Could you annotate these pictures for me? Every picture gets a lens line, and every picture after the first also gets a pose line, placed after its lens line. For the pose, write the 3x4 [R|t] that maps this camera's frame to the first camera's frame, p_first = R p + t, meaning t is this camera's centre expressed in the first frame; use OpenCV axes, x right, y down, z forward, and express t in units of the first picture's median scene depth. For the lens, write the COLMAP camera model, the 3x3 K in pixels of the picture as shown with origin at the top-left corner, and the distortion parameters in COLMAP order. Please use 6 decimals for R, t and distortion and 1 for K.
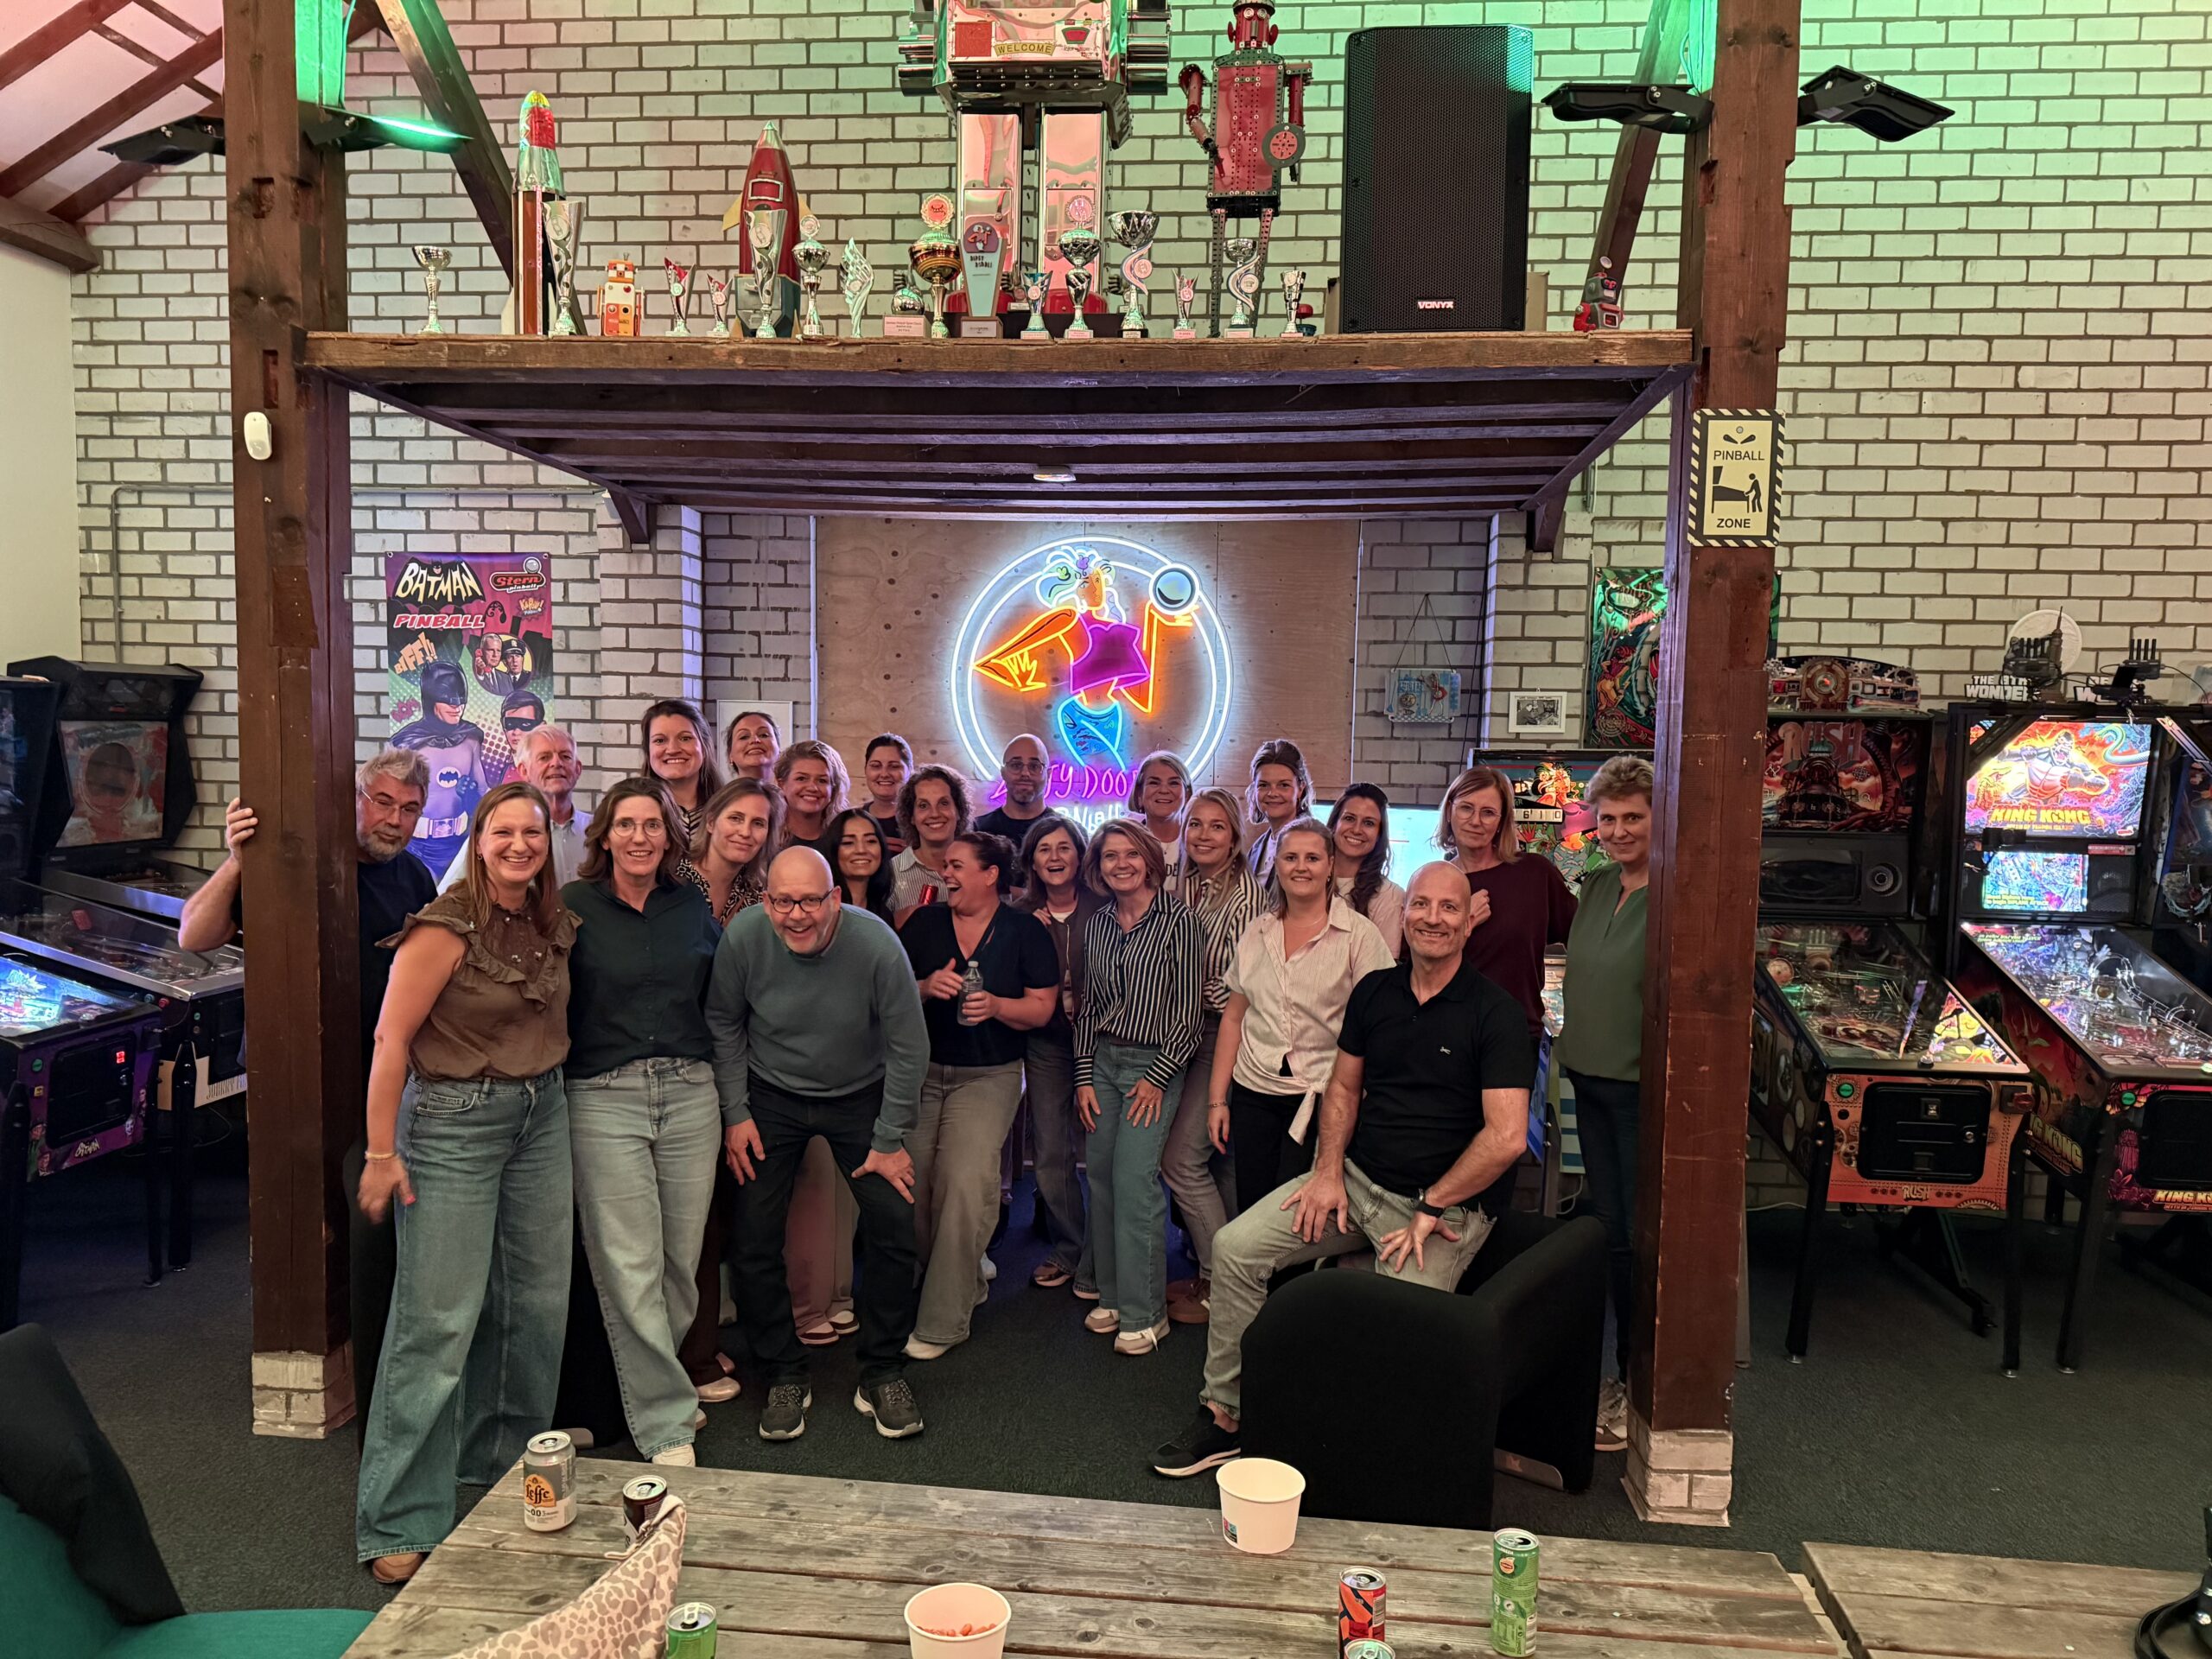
lens RADIAL K [[1559.2, 0, 1100.8], [0, 1559.2, 841.5], [0, 0, 1]] dist [0.023153, -0.028439]
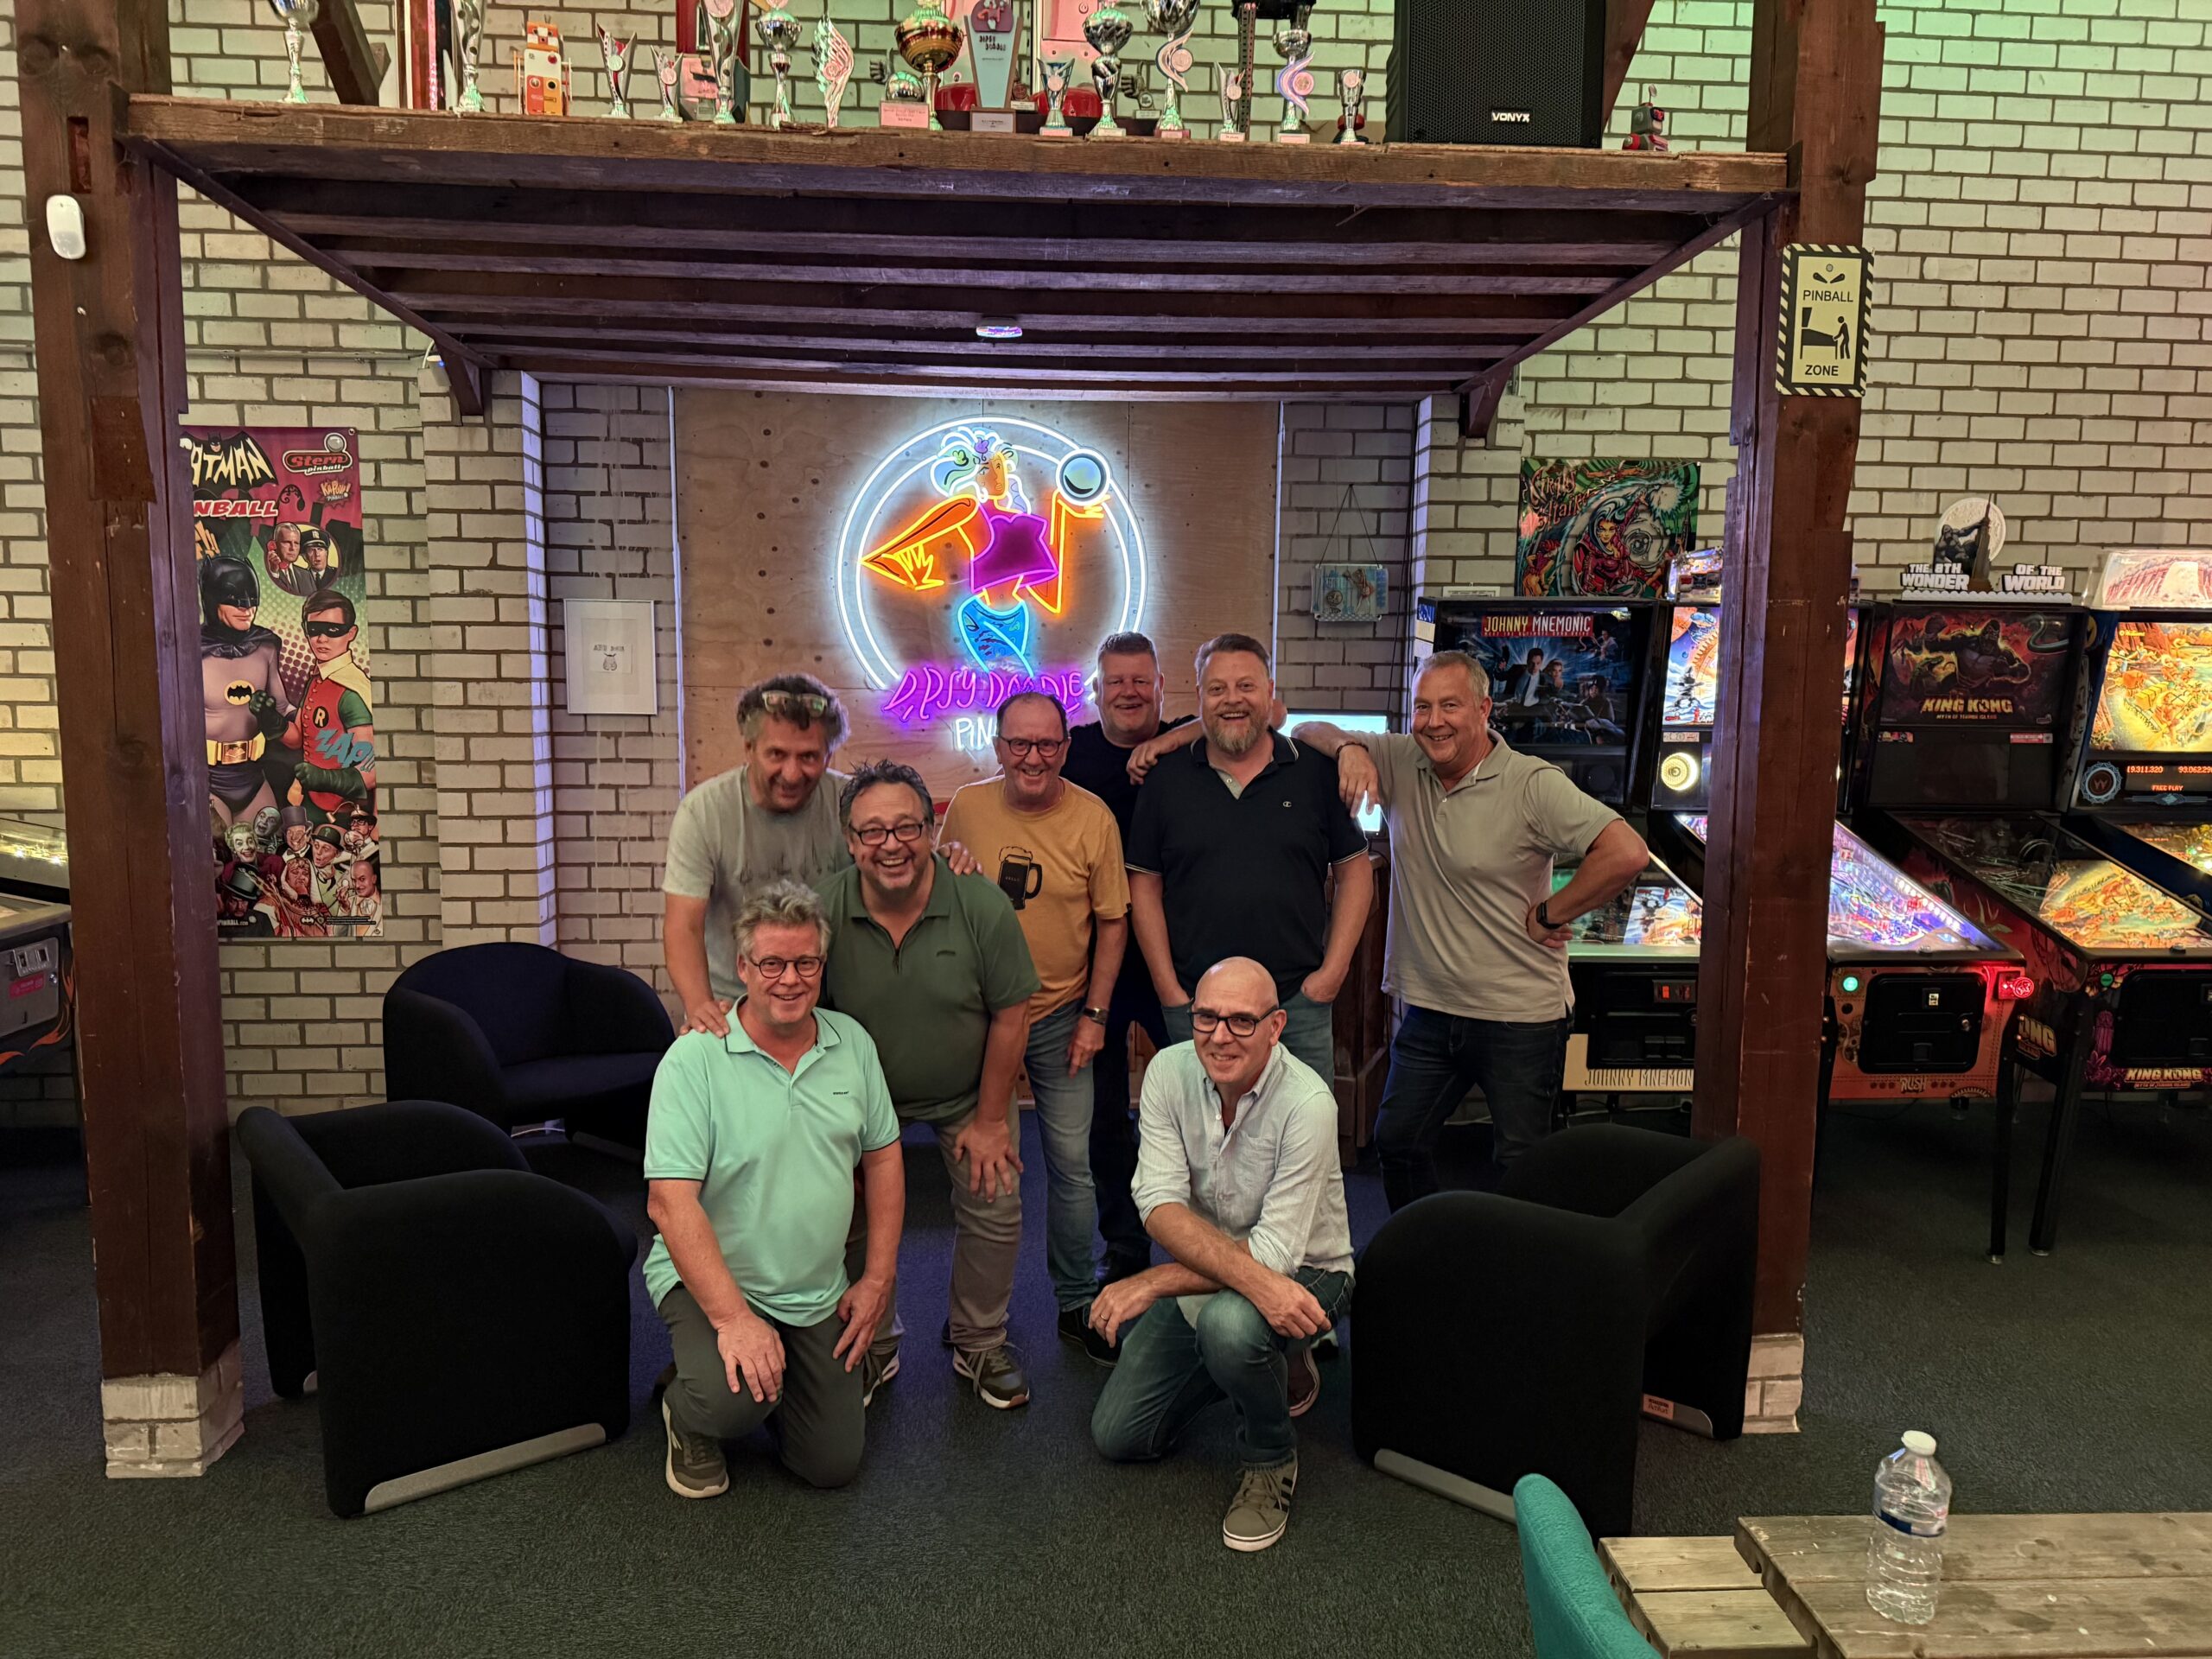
lens RADIAL K [[1560.0, 0, 1094.8], [0, 1560.0, 844.1], [0, 0, 1]] dist [0.021229, -0.026035]
pose [[0.986510, -0.027794, 0.161323, -0.105377], [0.021329, 0.998904, 0.041671, 0.017365], [-0.162304, -0.037668, 0.986022, 0.084661]]
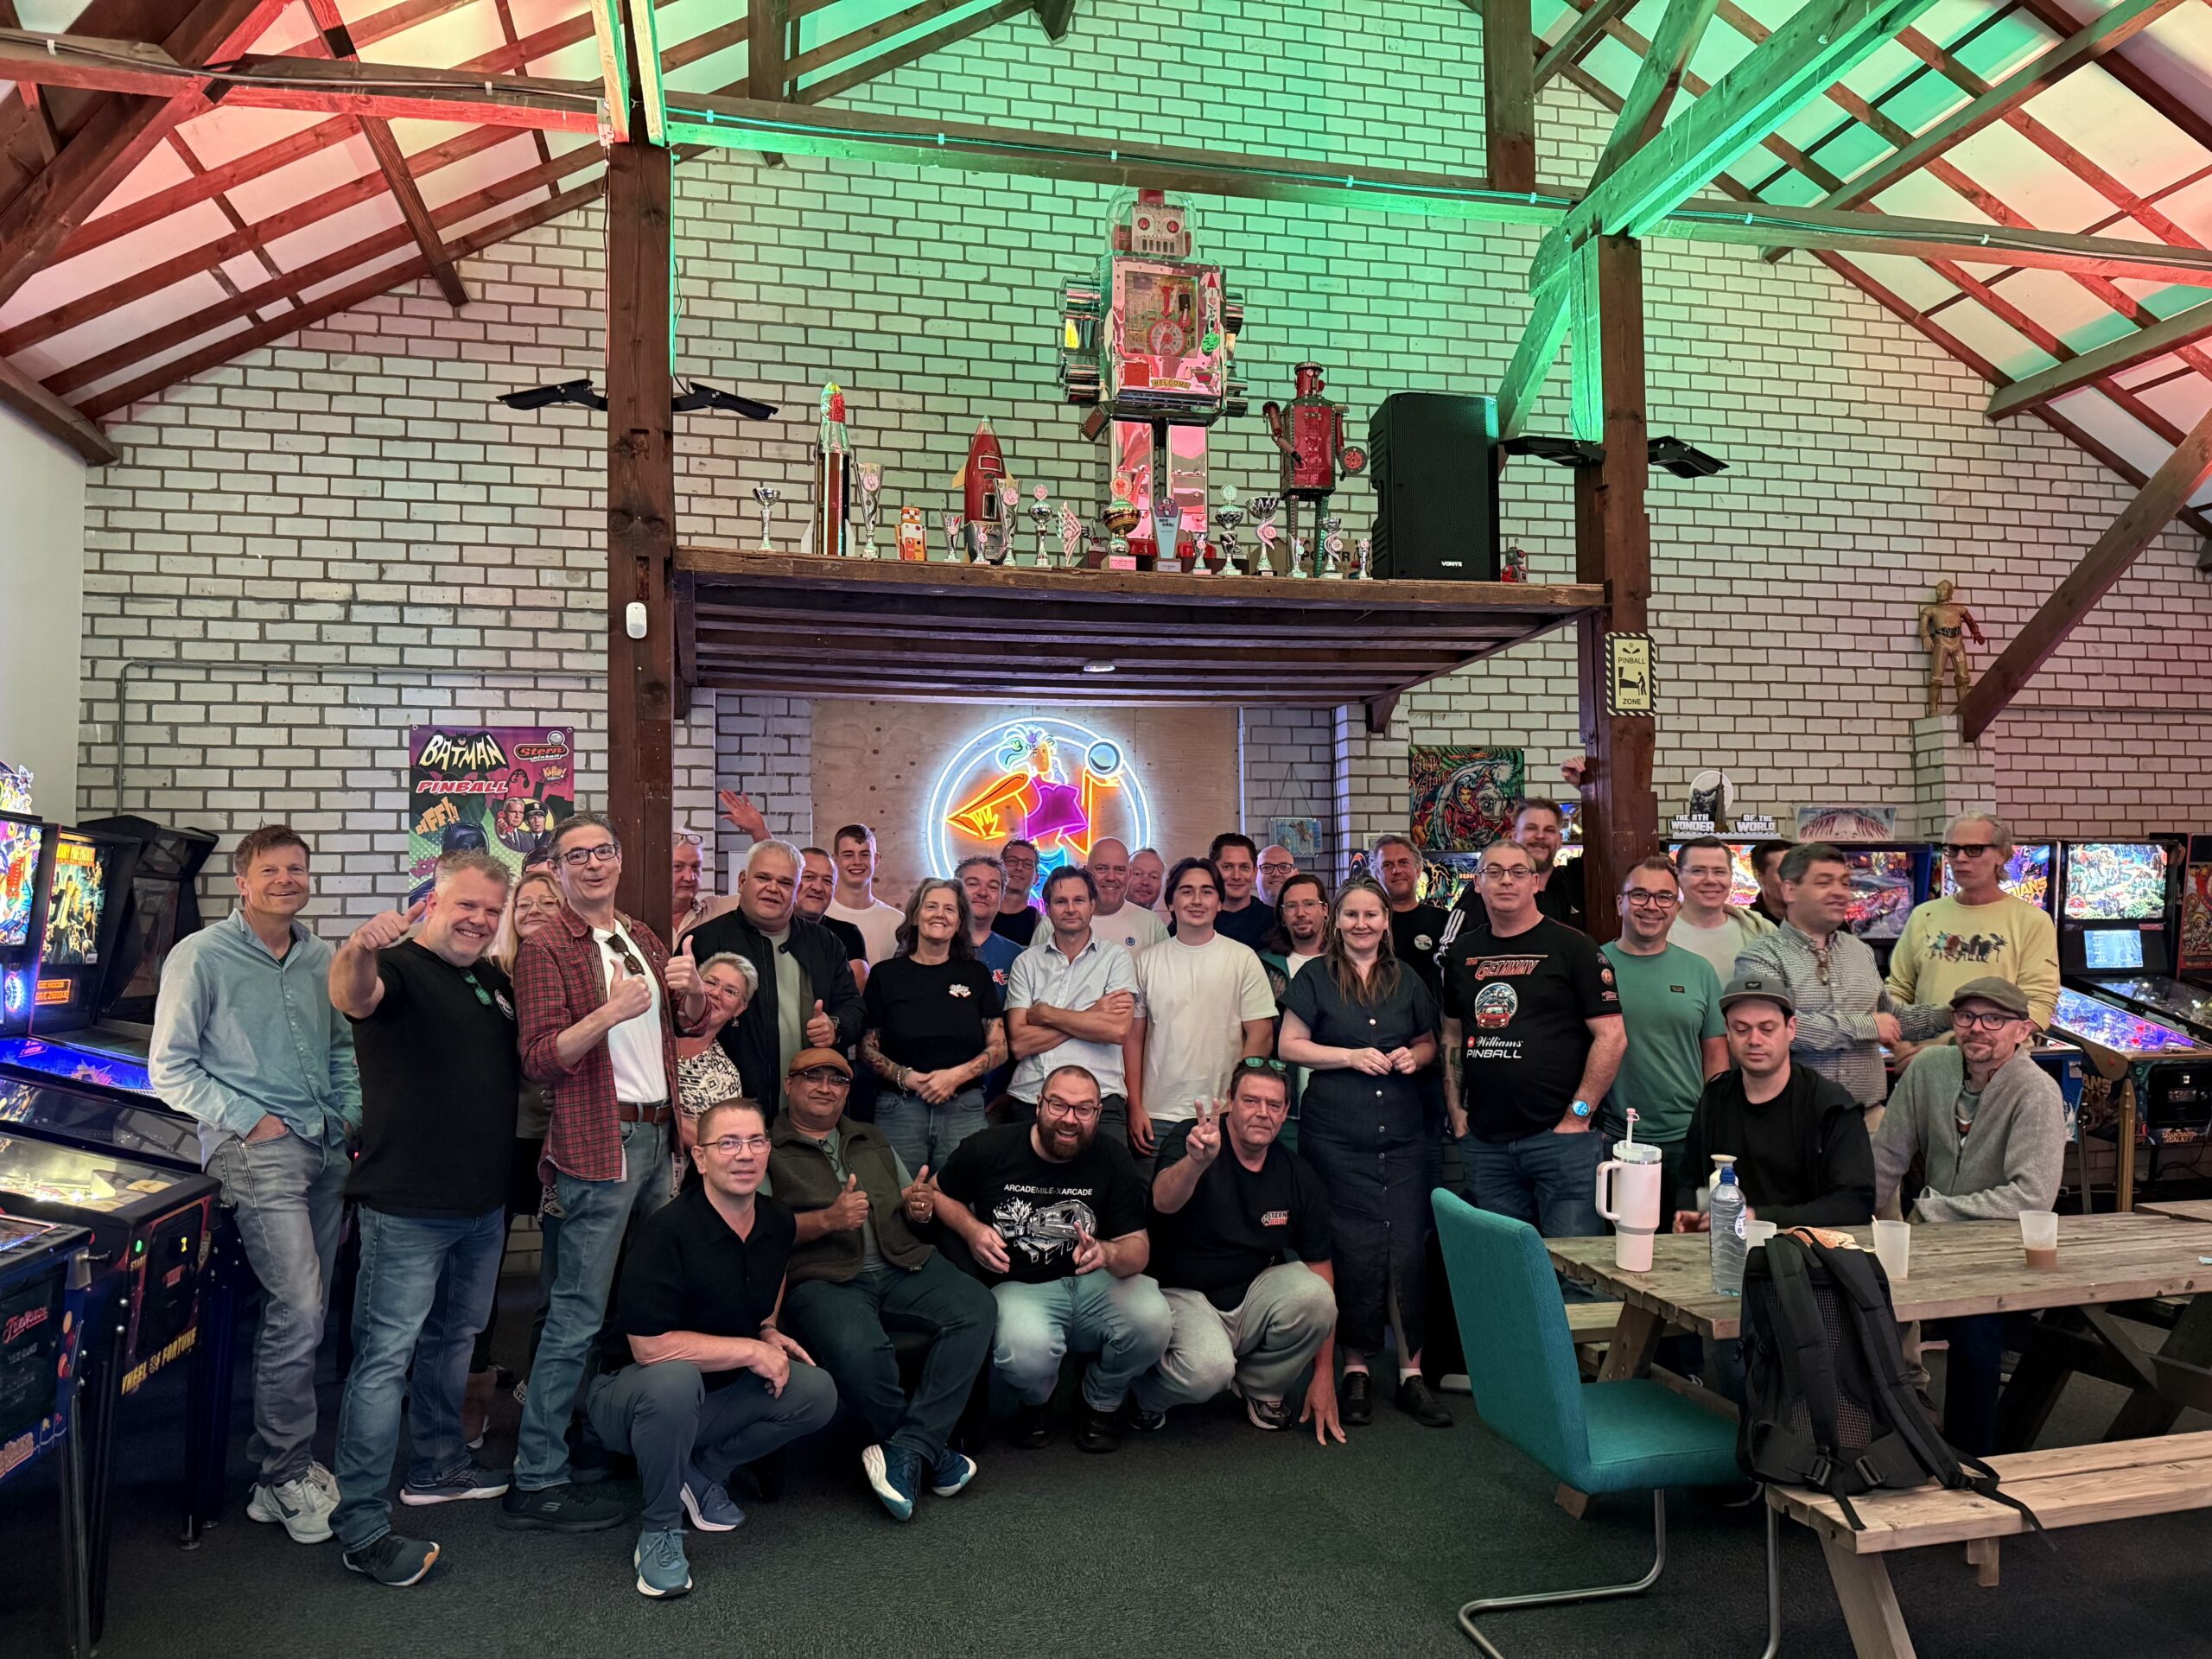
lens RADIAL K [[1562.1, 0, 1109.1], [0, 1562.1, 836.8], [0, 0, 1]] dist [0.017621, -0.021717]
pose [[0.950270, -0.011384, 0.311220, -0.361829], [0.053622, 0.990388, -0.127501, 0.065982], [-0.306777, 0.137848, 0.941746, -0.198462]]
